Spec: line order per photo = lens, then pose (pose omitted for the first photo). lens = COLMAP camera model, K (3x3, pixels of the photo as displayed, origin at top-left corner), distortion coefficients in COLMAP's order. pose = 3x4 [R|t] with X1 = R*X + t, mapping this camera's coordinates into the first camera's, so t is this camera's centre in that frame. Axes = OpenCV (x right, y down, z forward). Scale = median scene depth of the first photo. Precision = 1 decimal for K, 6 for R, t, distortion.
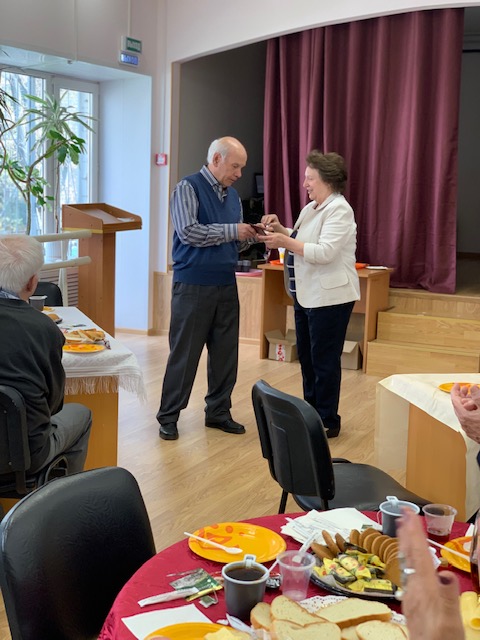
lens RADIAL K [[968.3, 0, 240.1], [0, 968.3, 315.9], [0, 0, 1]] dist [0.007521, 0.000000]
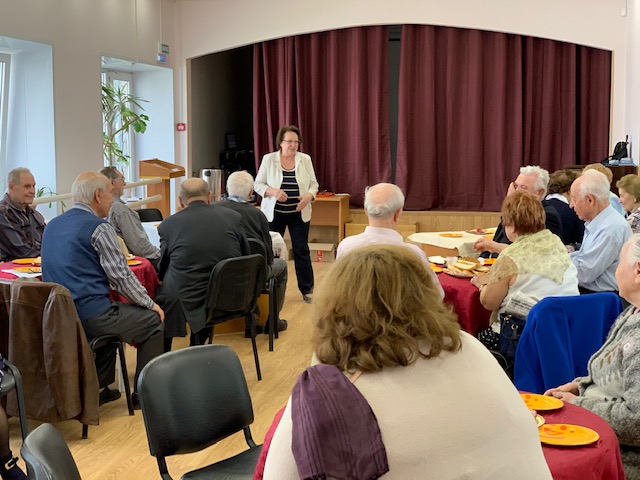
lens RADIAL K [[968.3, 0, 319.6], [0, 968.3, 240.8], [0, 0, 1]] dist [0.007521, 0.000000]
pose [[0.967069, -0.056357, 0.248196, -0.293700], [0.061272, 0.998048, -0.012114, 0.041377], [-0.247029, 0.026923, 0.968634, -0.499228]]
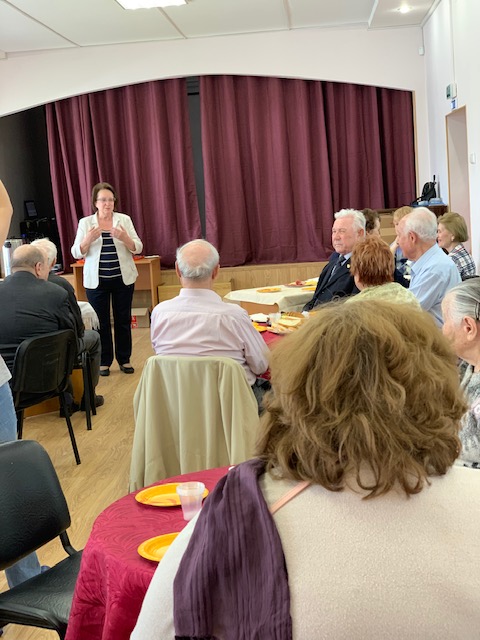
lens RADIAL K [[968.3, 0, 243.0], [0, 968.3, 322.1], [0, 0, 1]] dist [0.007521, 0.000000]
pose [[0.925490, -0.140299, 0.351830, -0.278373], [0.141796, 0.989659, 0.021652, 0.038679], [-0.351229, 0.029850, 0.935814, -0.446445]]
